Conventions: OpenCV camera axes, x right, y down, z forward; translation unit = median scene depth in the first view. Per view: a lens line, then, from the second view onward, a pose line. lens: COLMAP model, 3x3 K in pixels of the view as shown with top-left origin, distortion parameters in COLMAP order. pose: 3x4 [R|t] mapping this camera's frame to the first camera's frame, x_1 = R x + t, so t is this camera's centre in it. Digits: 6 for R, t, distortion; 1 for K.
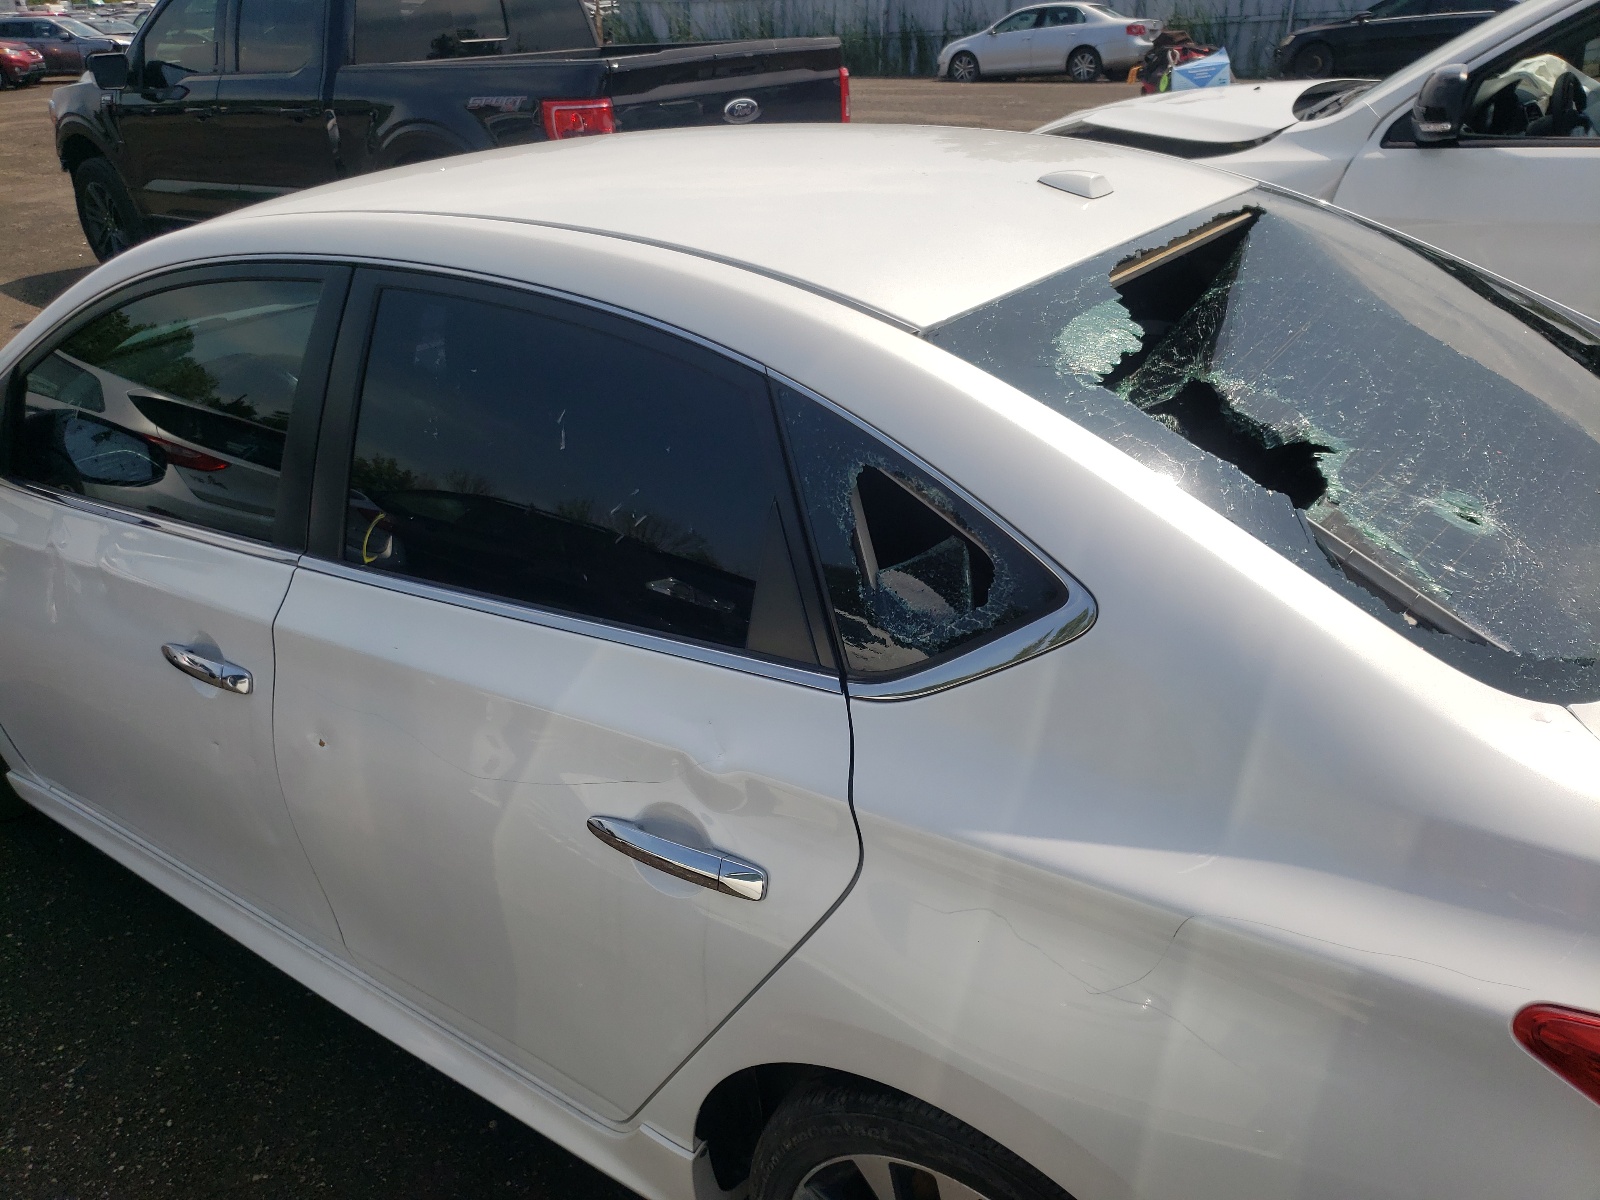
lens RADIAL K [[1213.8, 0, 800.0], [0, 1213.8, 600.0], [0, 0, 1]] dist [0.059777, -0.061315]
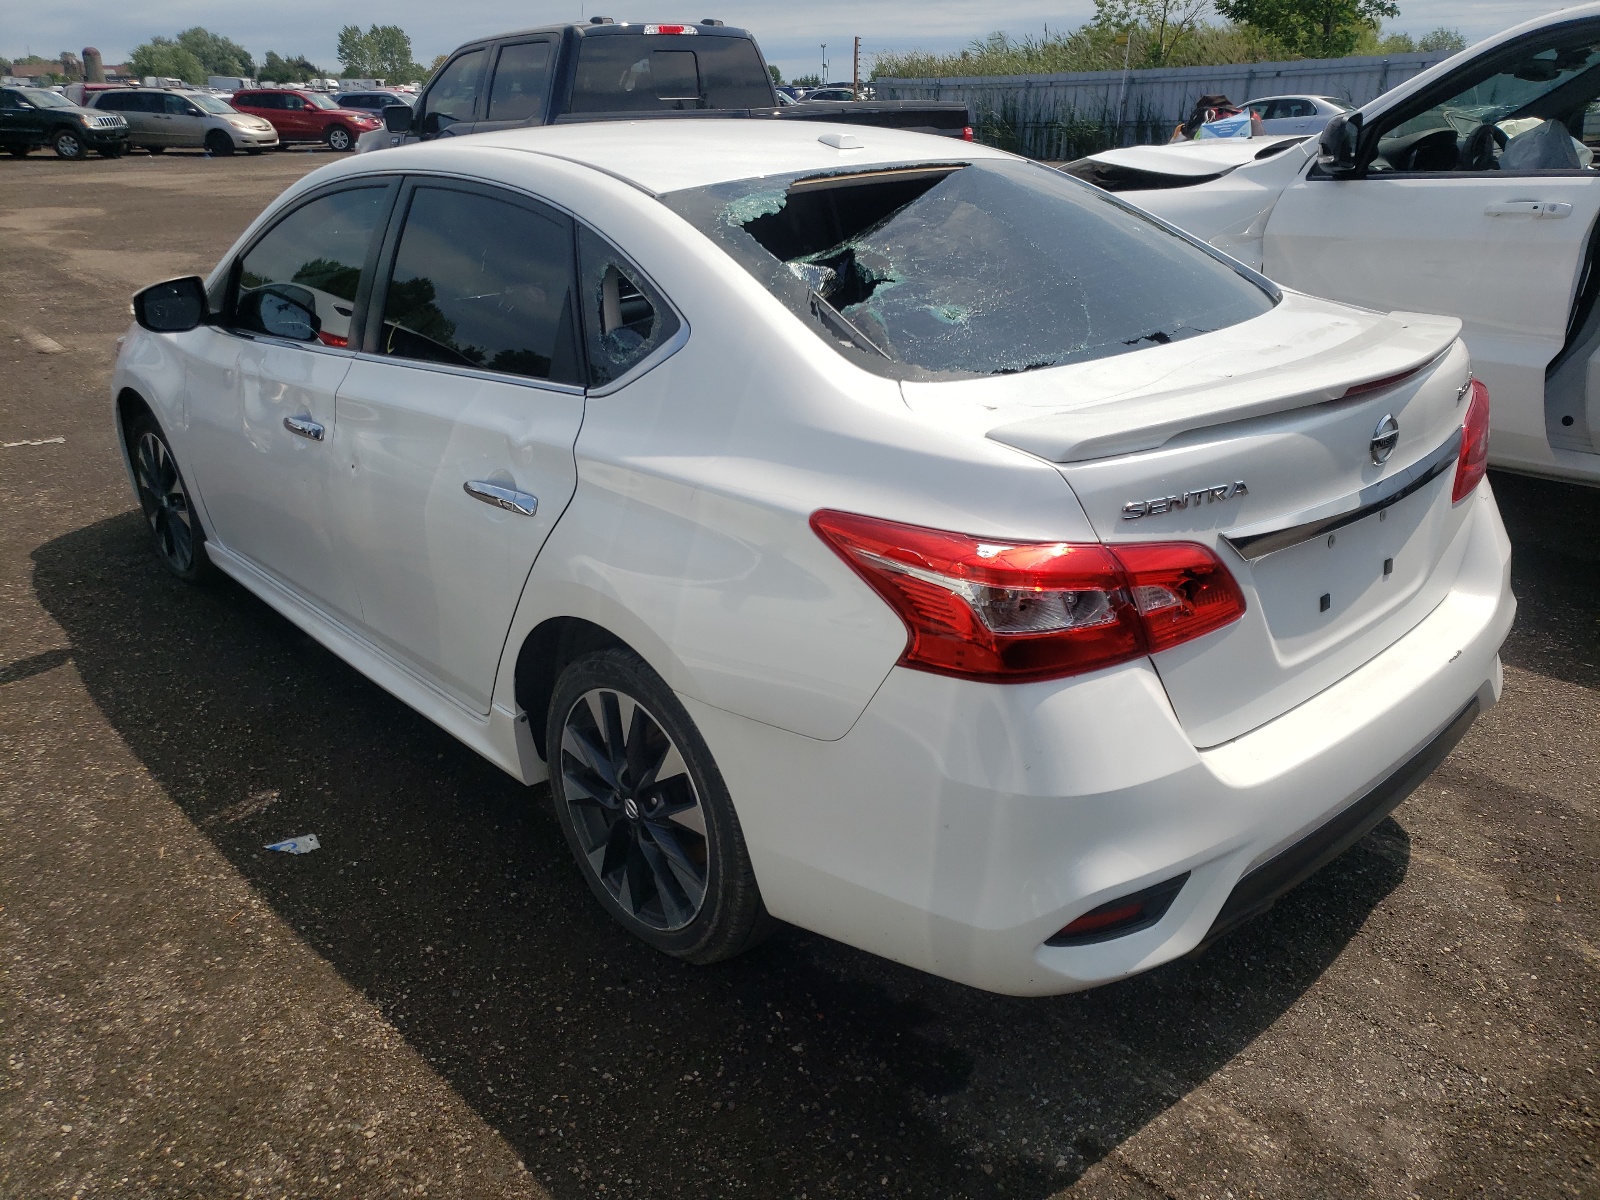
lens RADIAL K [[1229.4, 0, 800.0], [0, 1229.4, 600.0], [0, 0, 1]] dist [0.079101, -0.118464]
pose [[0.975160, 0.101908, -0.196667, 0.466653], [-0.115516, 0.991553, -0.058977, 0.285025], [0.188995, 0.080231, 0.978695, -0.423657]]
